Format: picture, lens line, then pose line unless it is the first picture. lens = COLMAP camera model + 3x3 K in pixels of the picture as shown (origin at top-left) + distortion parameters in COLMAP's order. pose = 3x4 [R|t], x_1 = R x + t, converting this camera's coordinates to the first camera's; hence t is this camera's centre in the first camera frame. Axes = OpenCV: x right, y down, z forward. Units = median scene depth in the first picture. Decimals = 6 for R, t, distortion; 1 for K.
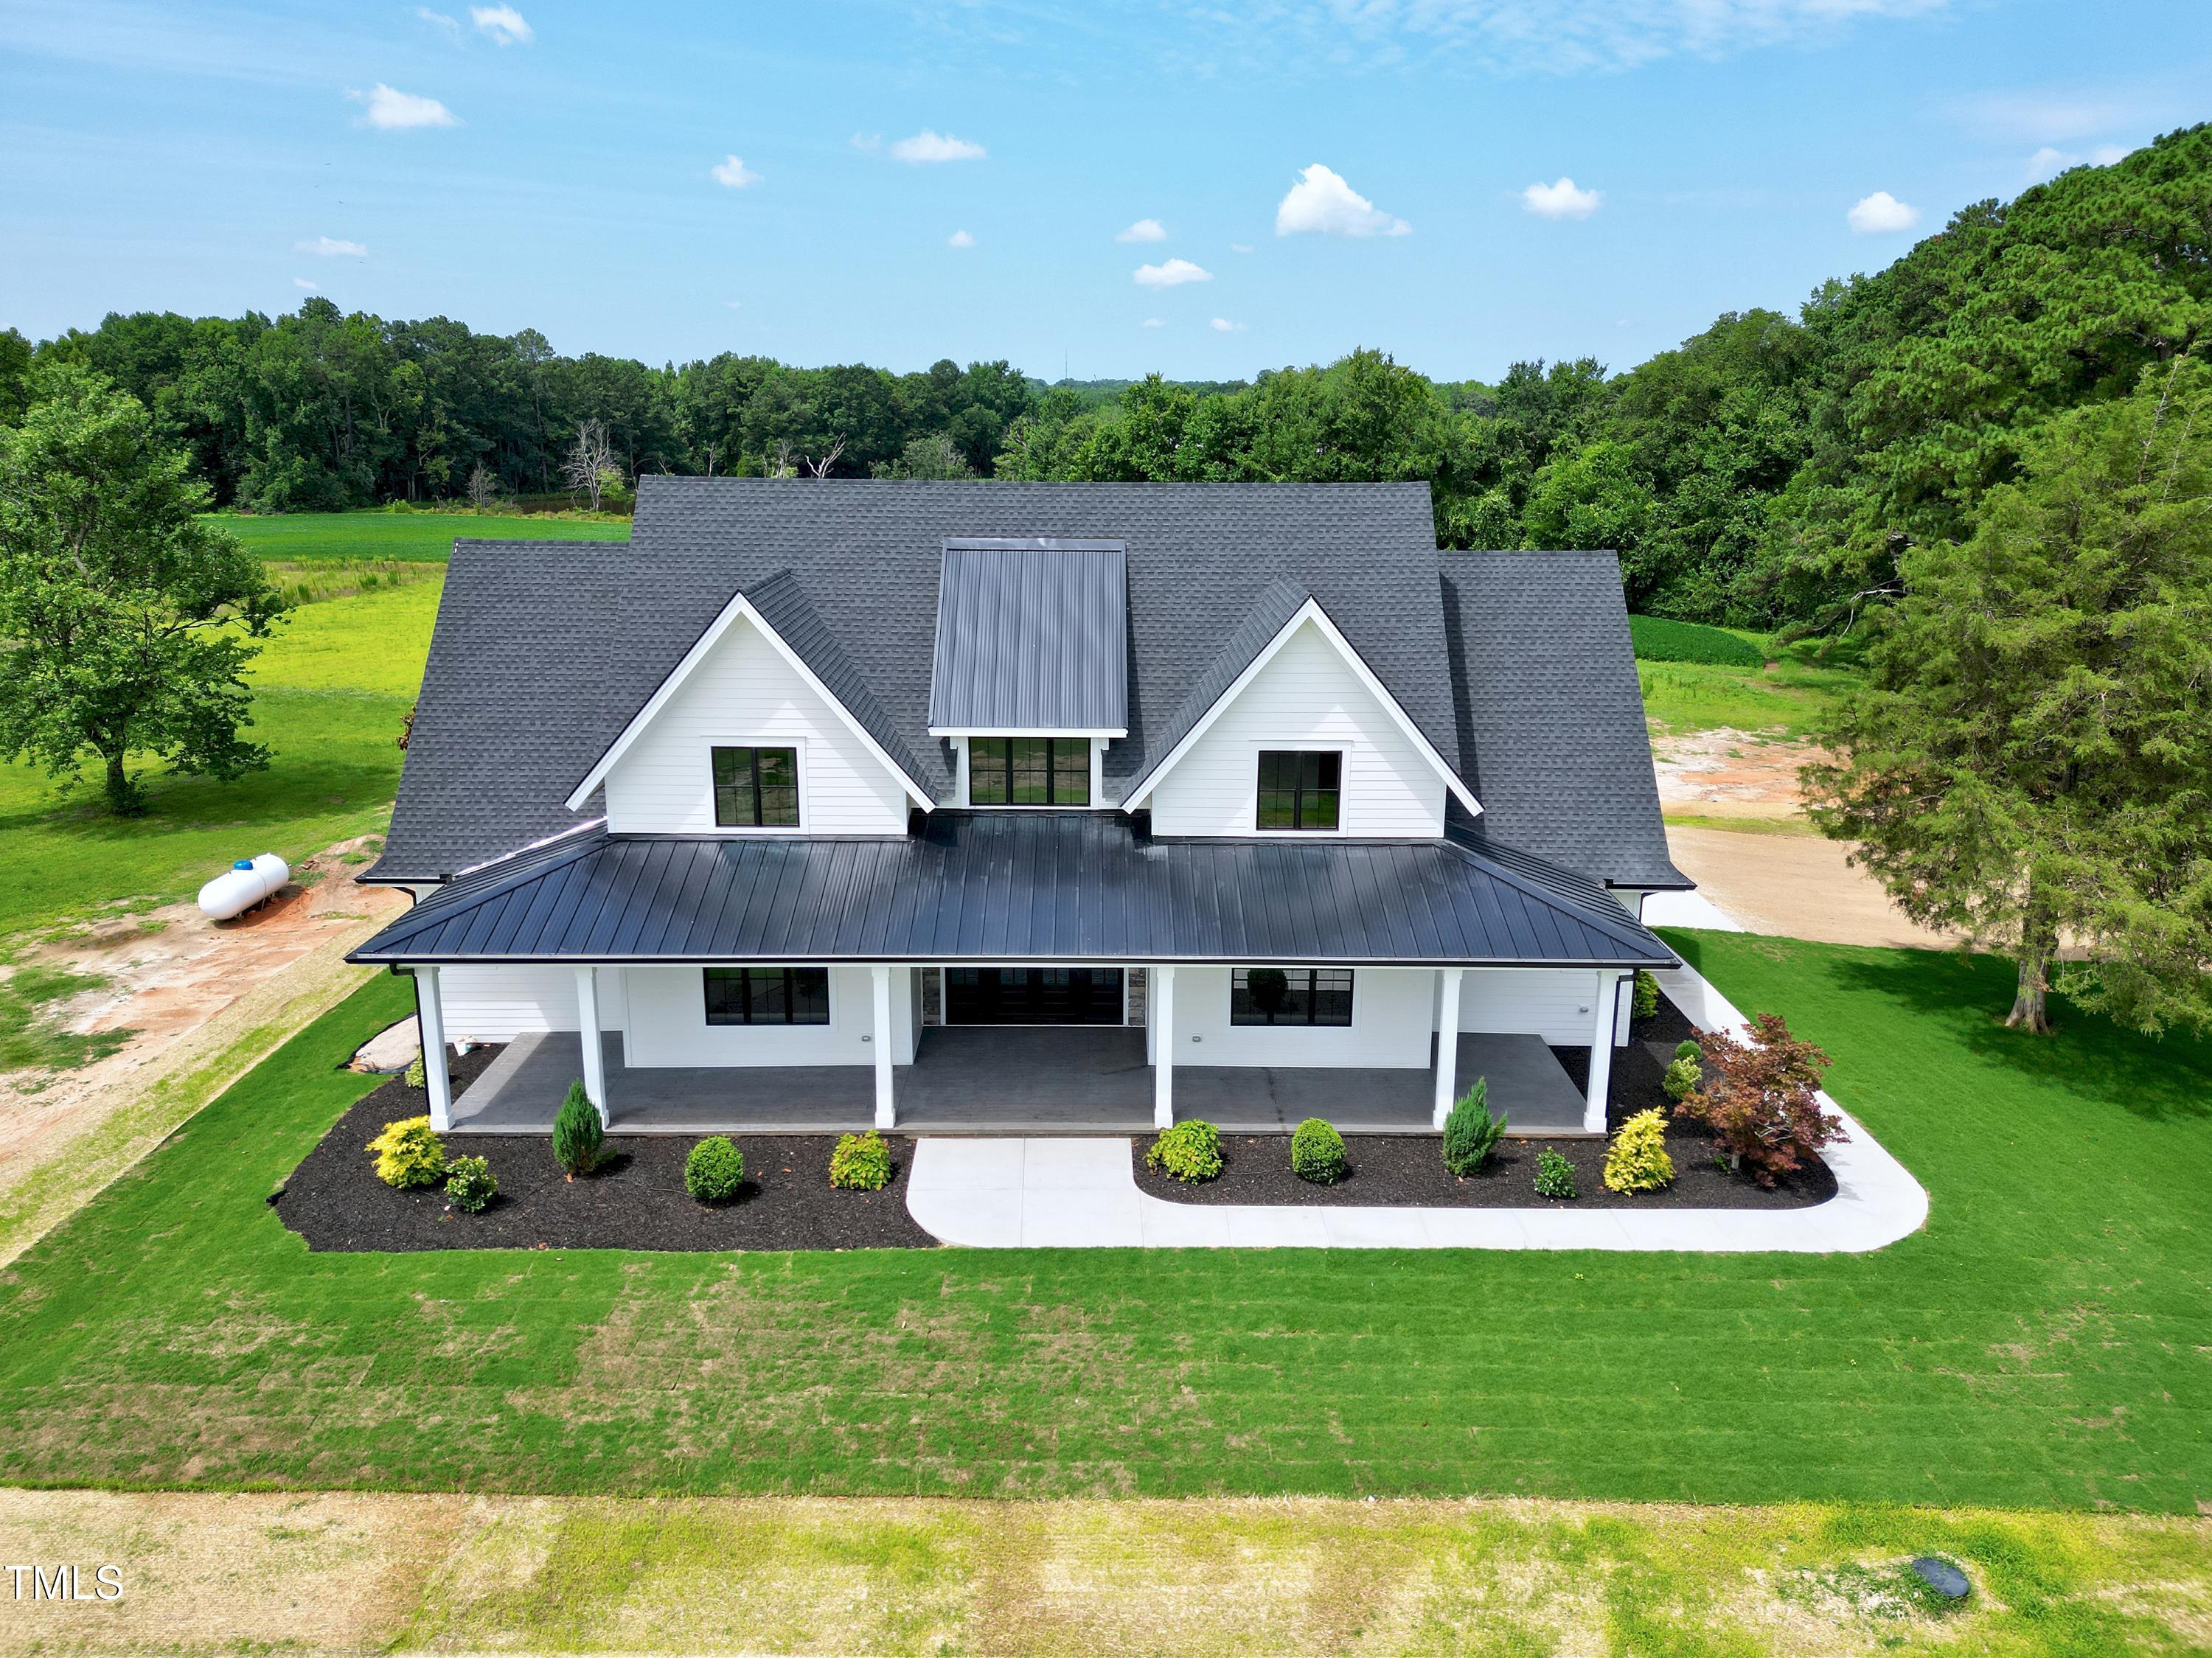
lens RADIAL K [[1558.4, 0, 1109.9], [0, 1558.4, 800.8], [0, 0, 1]] dist [0.054883, -0.044036]
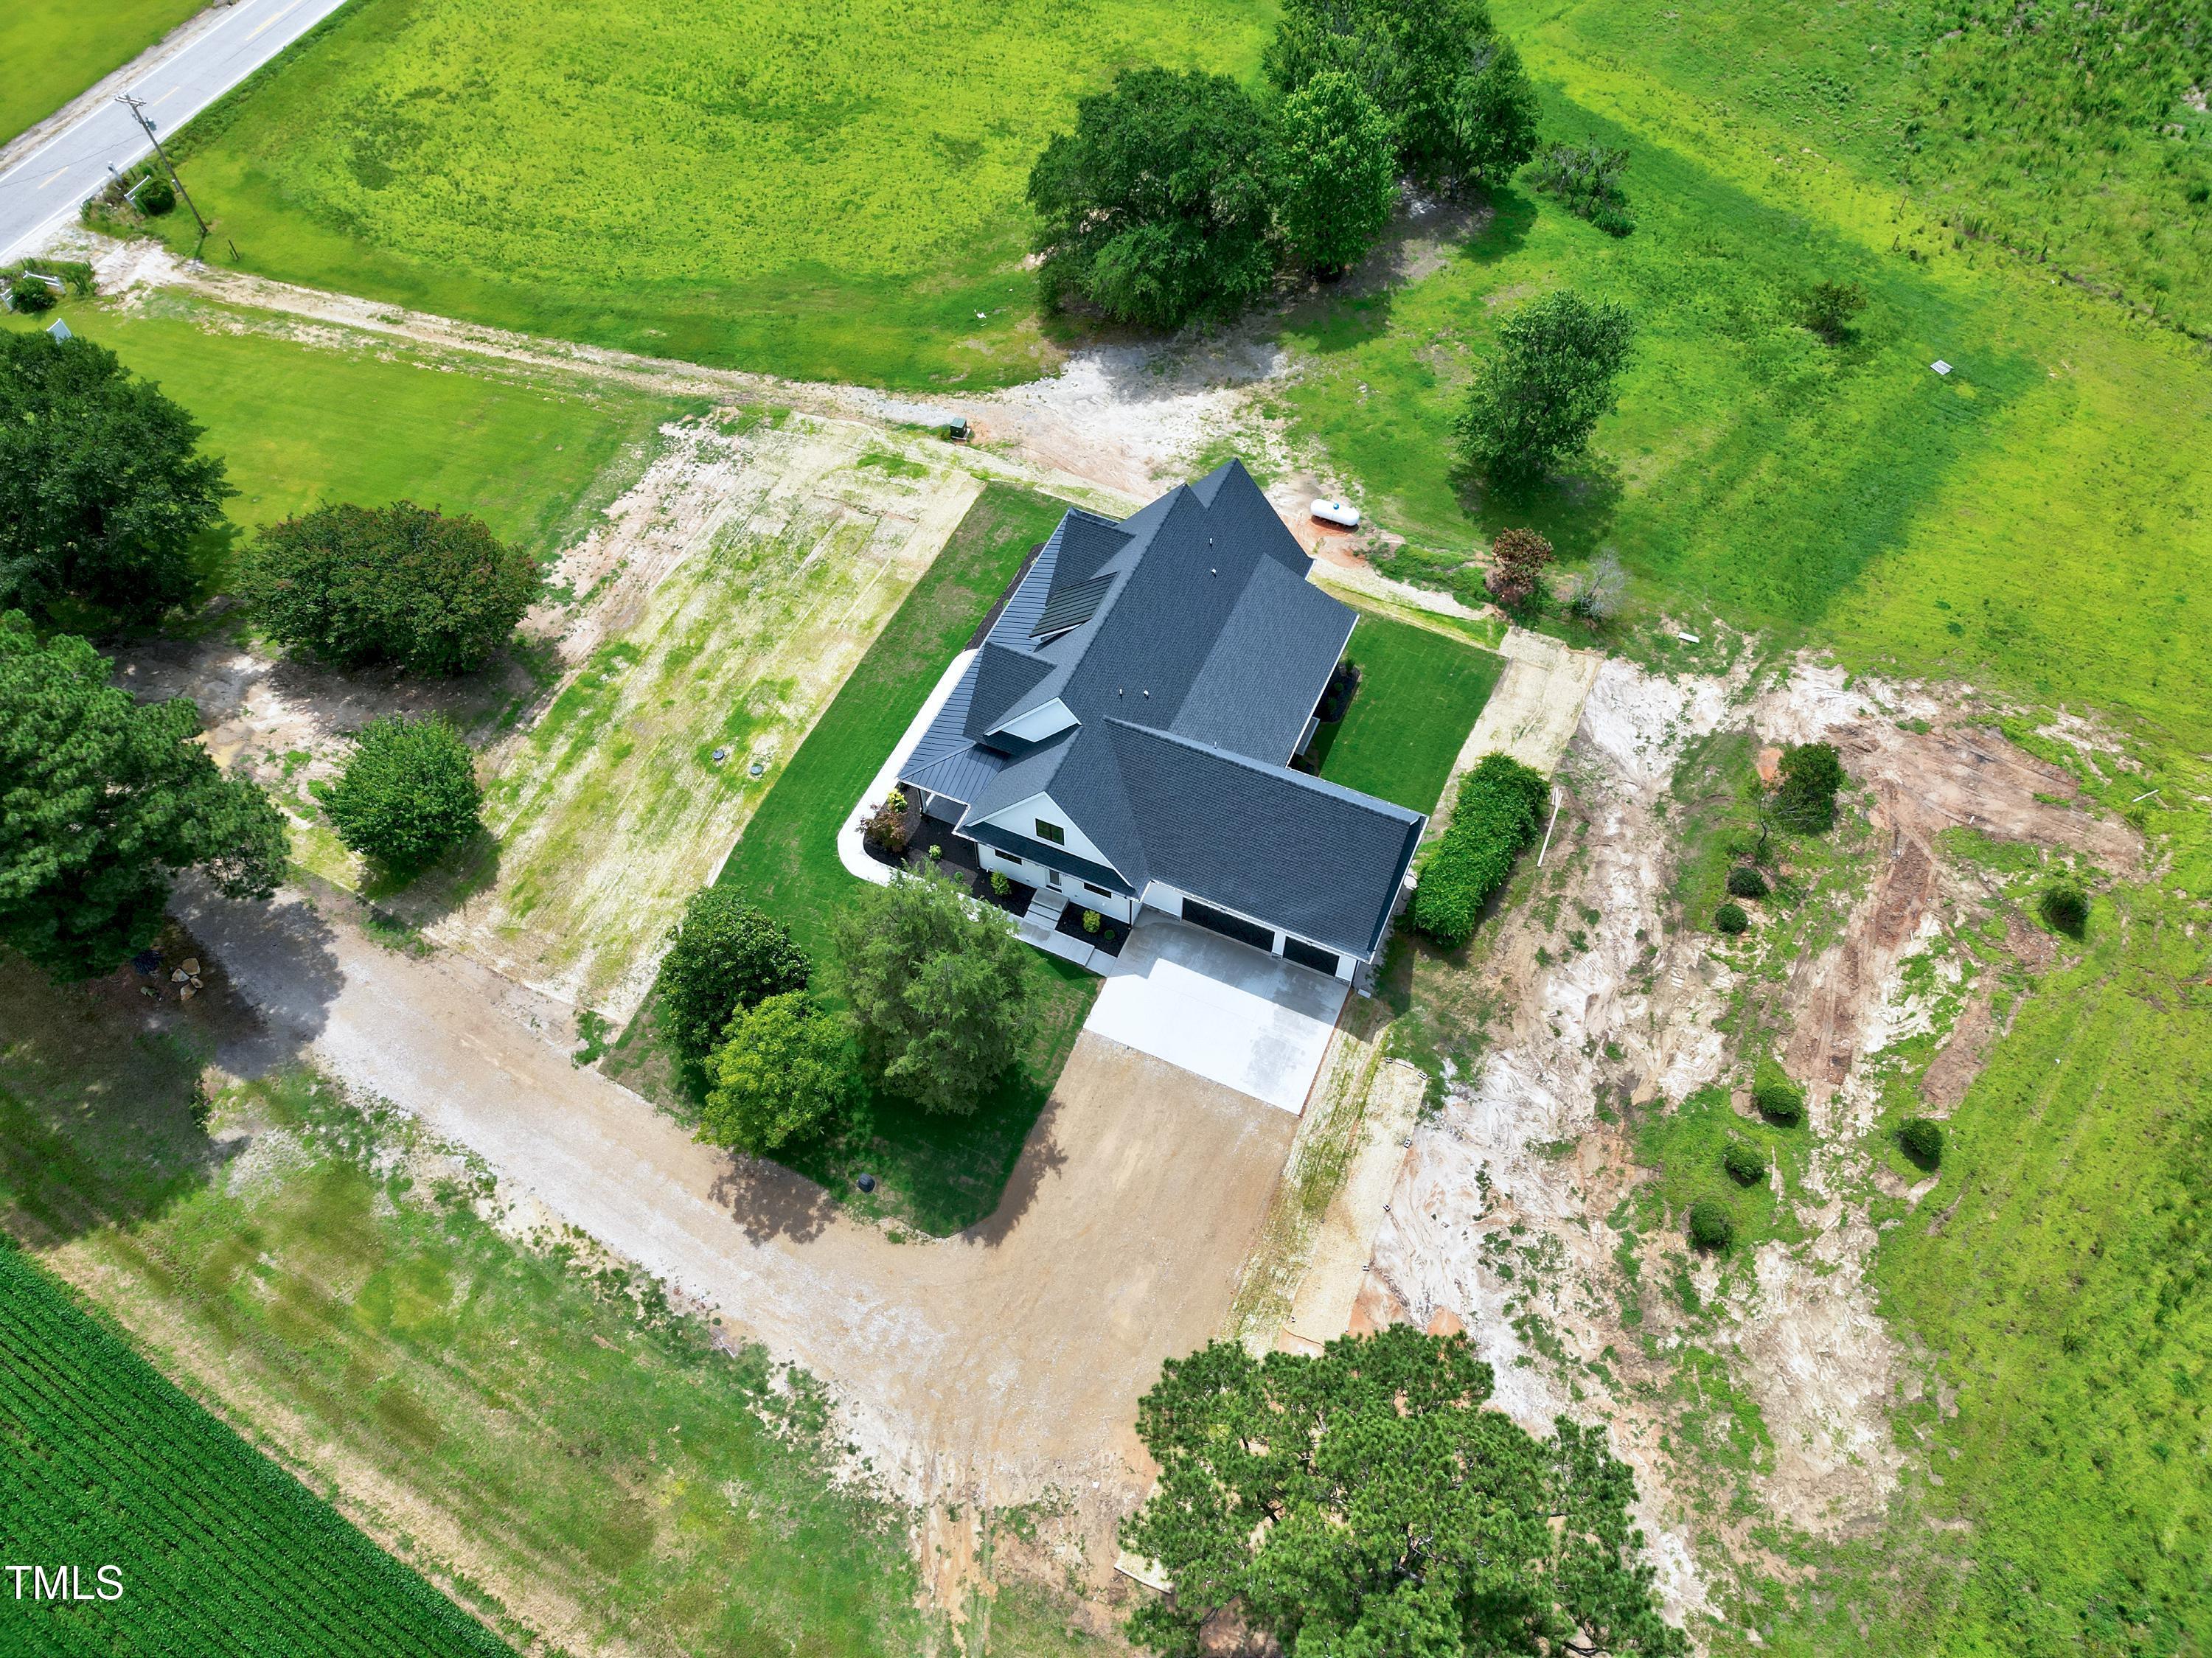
lens RADIAL K [[1548.4, 0, 1105.9], [0, 1548.4, 828.3], [0, 0, 1]] dist [0.062667, -0.057711]
pose [[-0.415435, 0.739727, -0.529356, 2.049194], [-0.226674, 0.479404, 0.847815, -2.766766], [0.880927, 0.472204, -0.031484, 1.639470]]
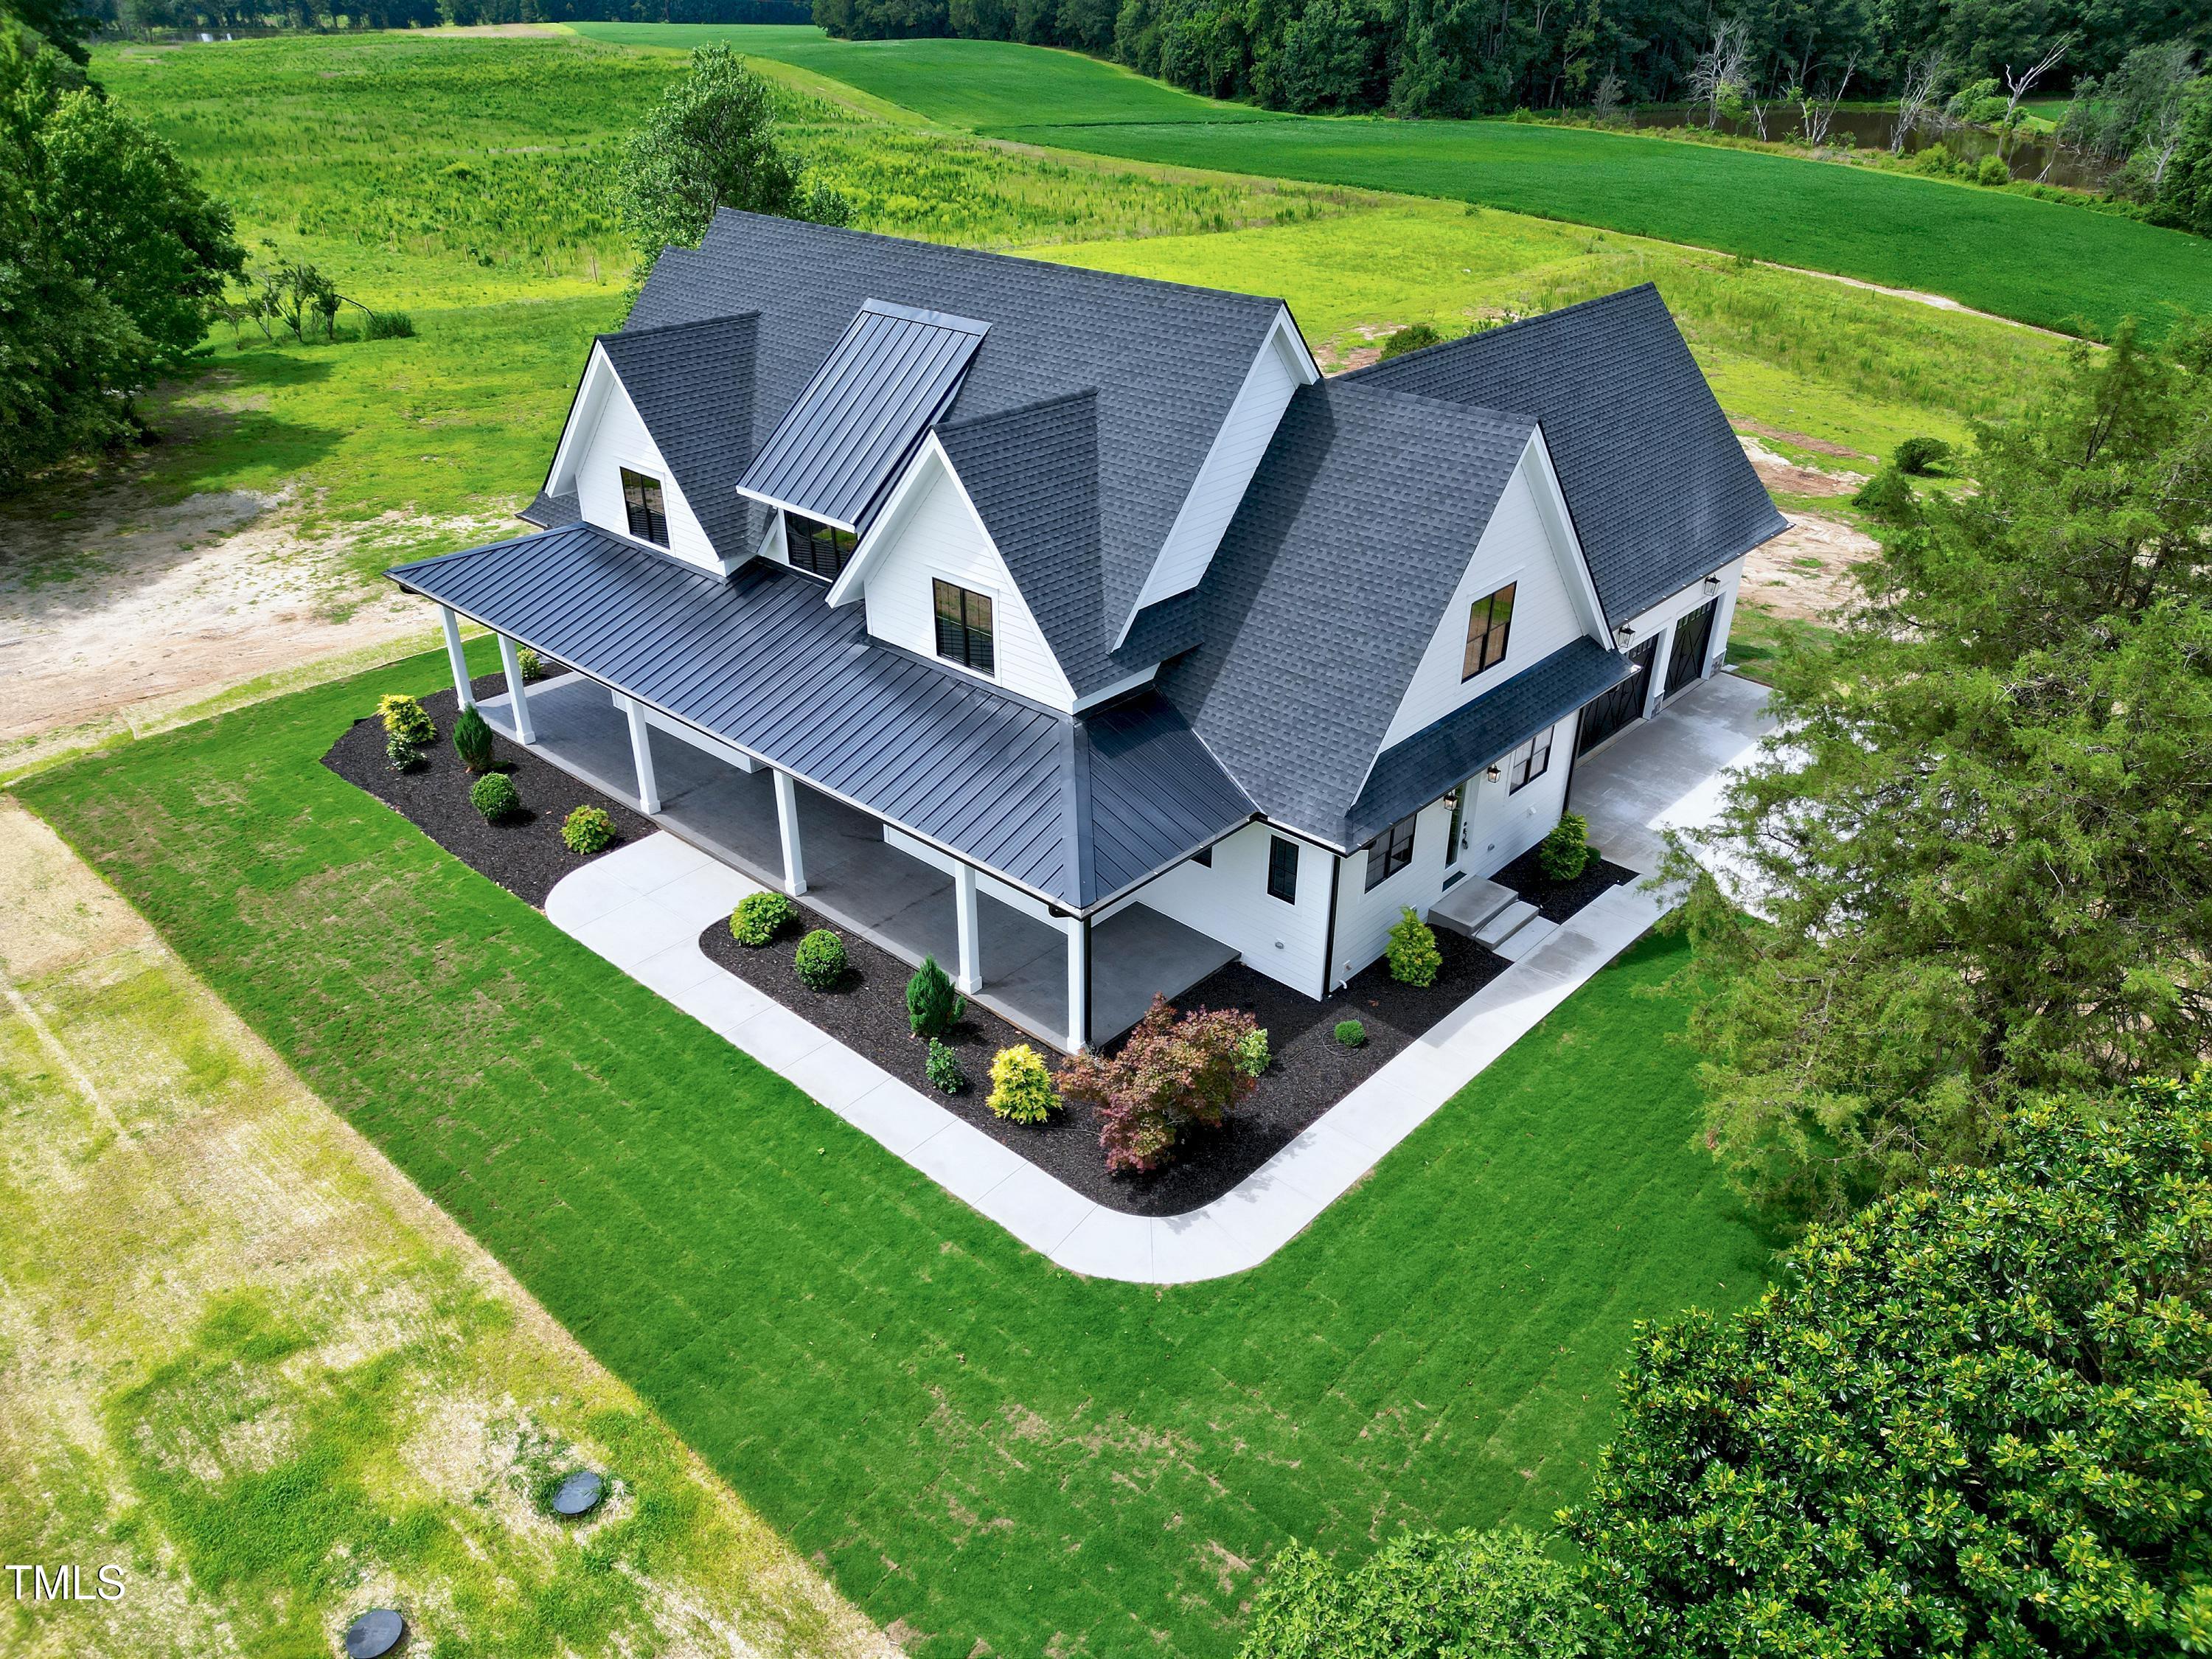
lens RADIAL K [[1542.8, 0, 1105.9], [0, 1542.8, 831.6], [0, 0, 1]] dist [0.063630, -0.055263]
pose [[0.734533, 0.326594, -0.594809, 0.961194], [-0.167447, 0.936689, 0.307529, -0.237179], [0.657588, -0.126291, 0.742717, 0.382643]]
